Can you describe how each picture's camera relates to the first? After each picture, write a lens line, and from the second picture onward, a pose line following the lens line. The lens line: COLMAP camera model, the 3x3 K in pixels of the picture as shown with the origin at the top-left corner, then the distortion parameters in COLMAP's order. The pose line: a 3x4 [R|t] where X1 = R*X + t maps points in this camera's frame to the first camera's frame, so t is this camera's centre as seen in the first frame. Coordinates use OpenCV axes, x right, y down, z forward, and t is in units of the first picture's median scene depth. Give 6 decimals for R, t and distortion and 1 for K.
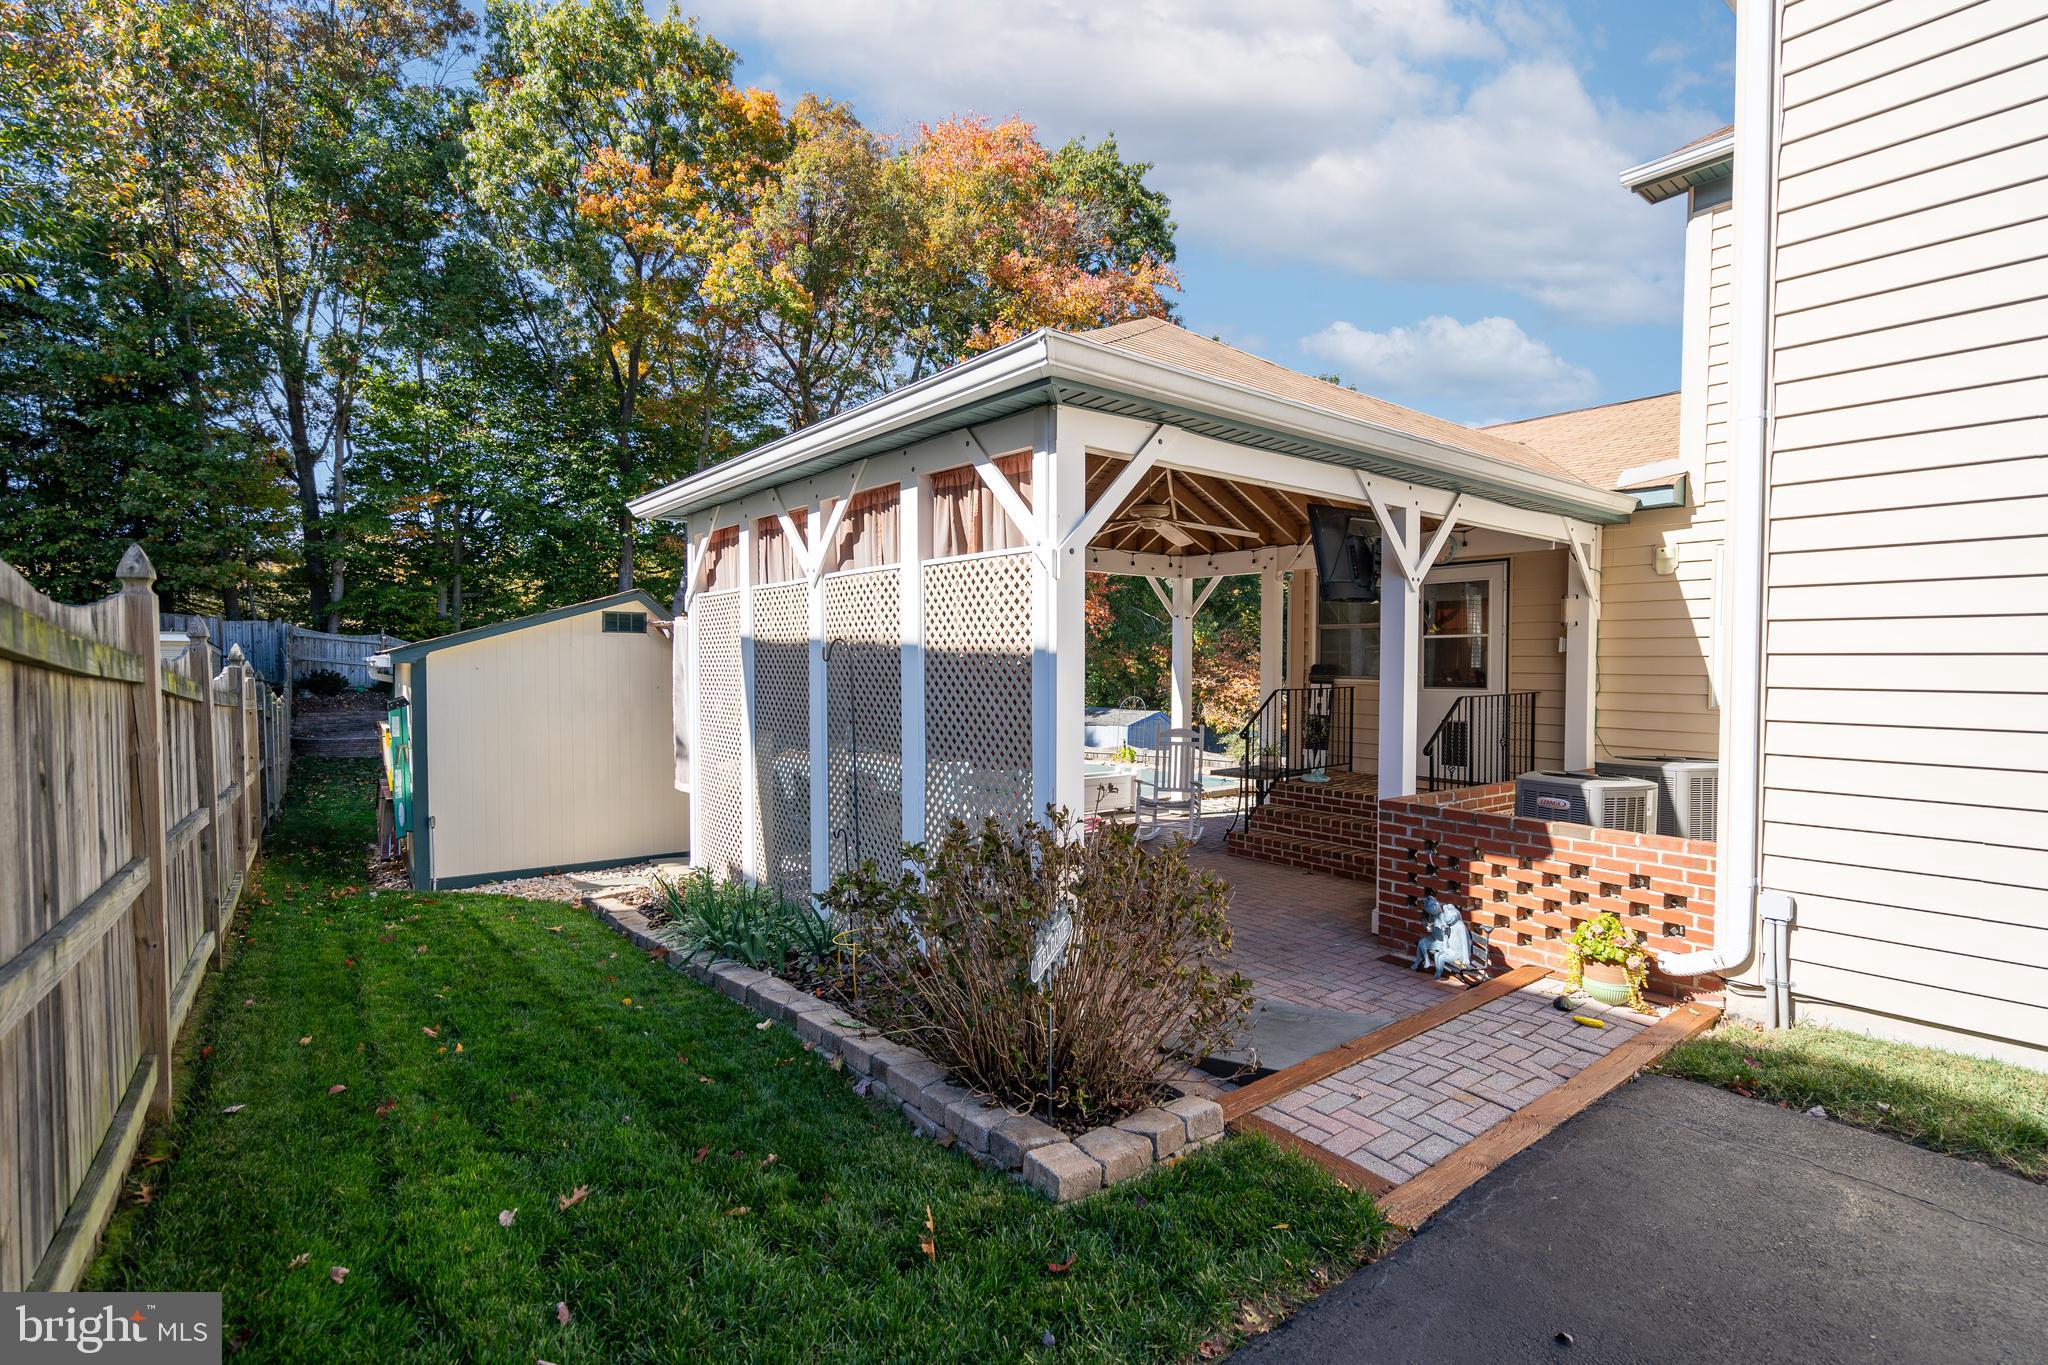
lens RADIAL K [[958.5, 0, 1024.0], [0, 958.5, 682.5], [0, 0, 1]] dist [0.002793, 0.000918]
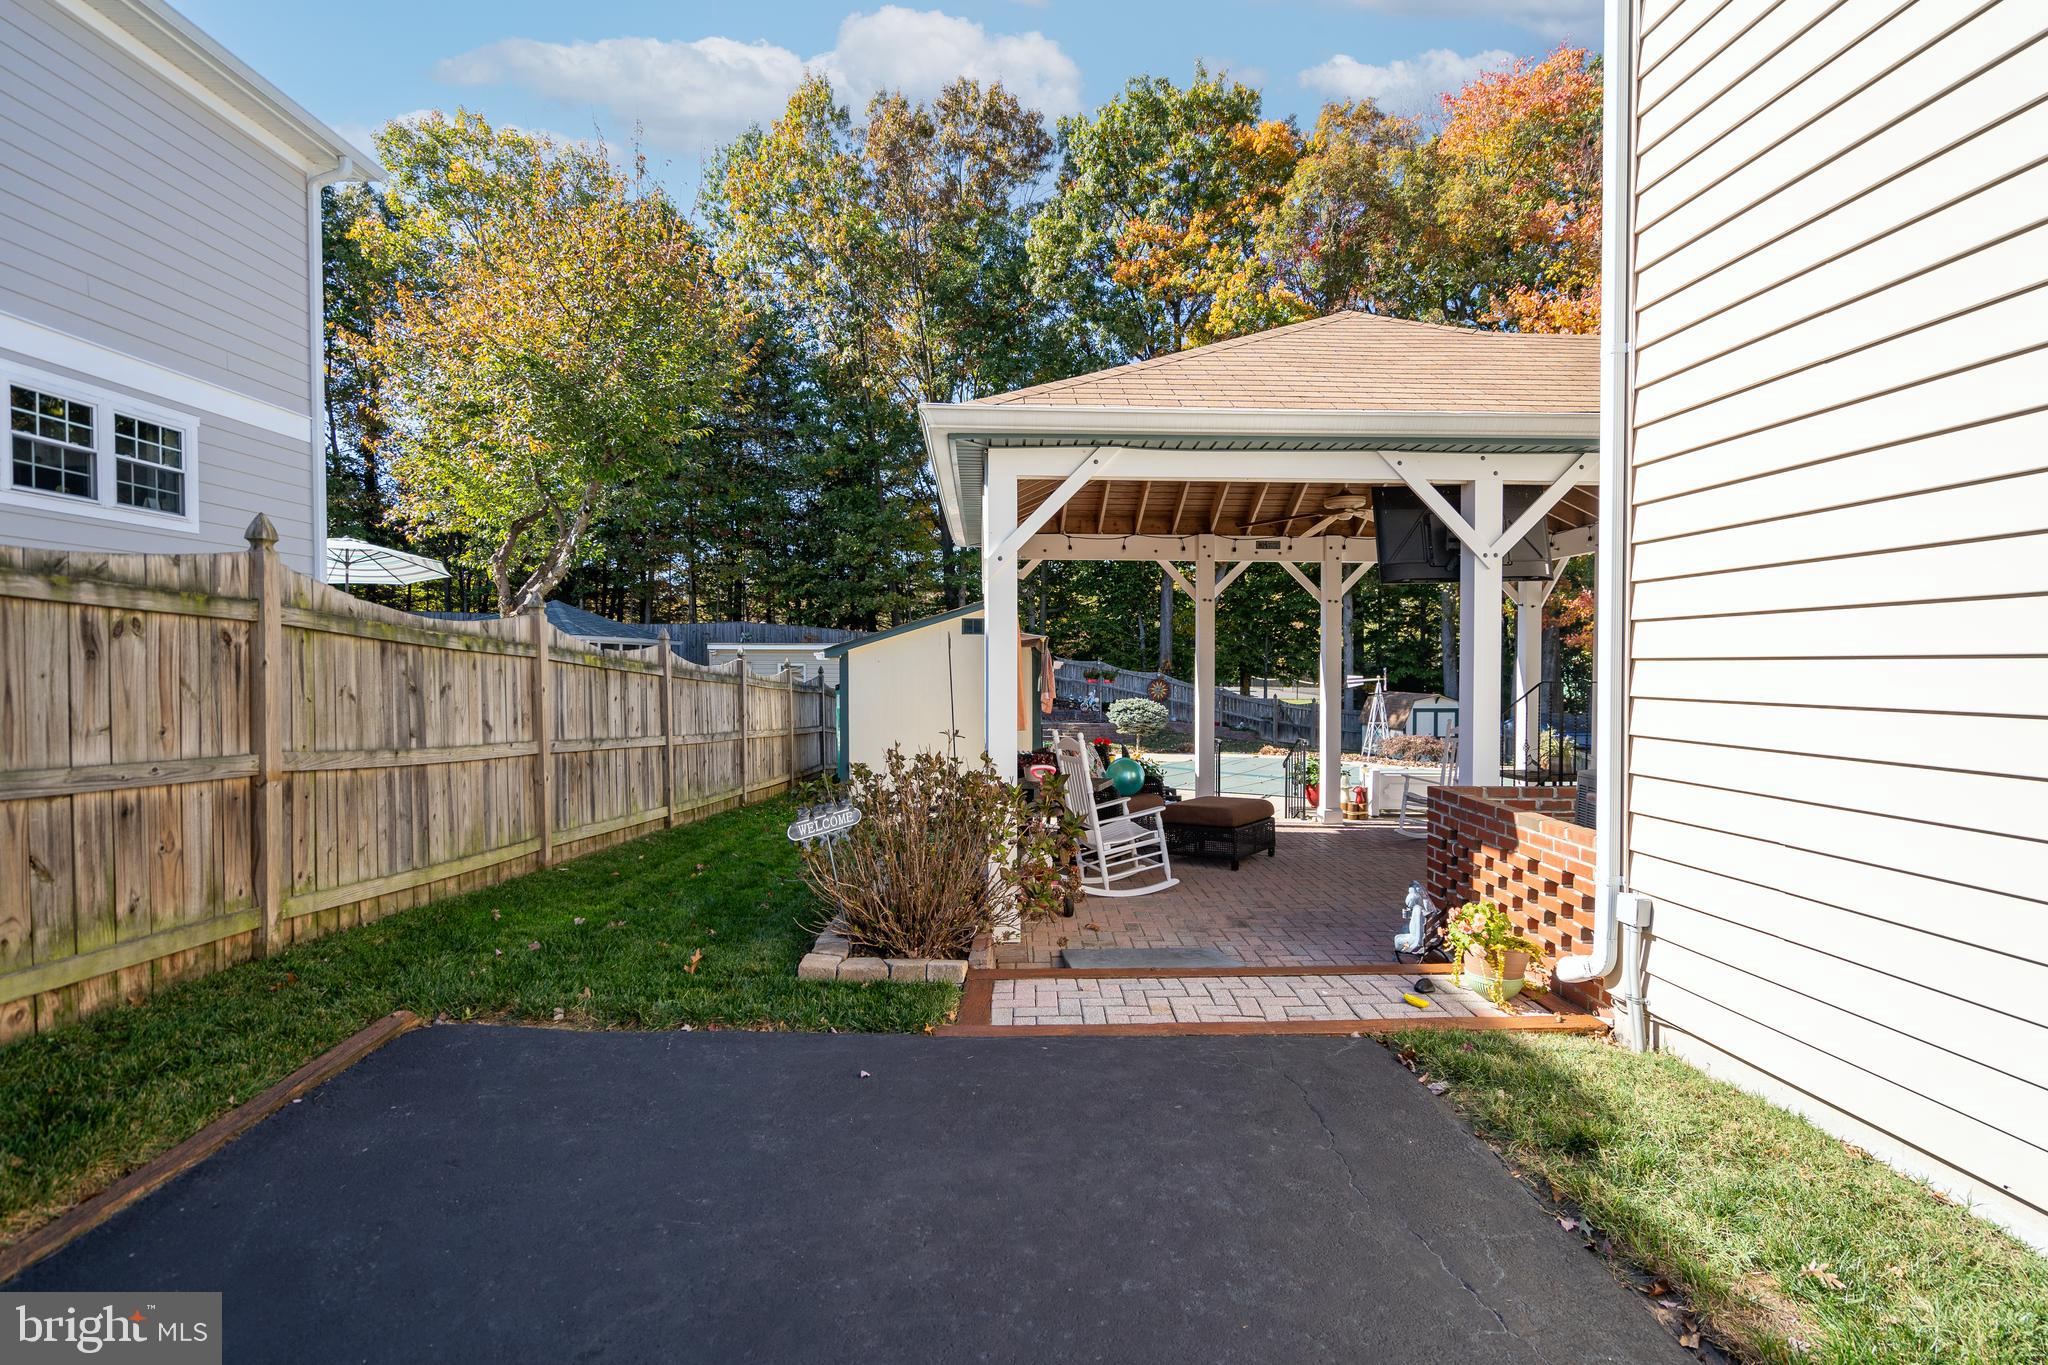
lens RADIAL K [[963.9, 0, 1025.4], [0, 963.9, 690.8], [0, 0, 1]] dist [-0.003281, -0.000150]
pose [[0.802083, 0.013699, -0.597056, 0.382139], [-0.013274, 0.999899, 0.005110, 0.016190], [0.597065, 0.003827, 0.802184, -0.013474]]
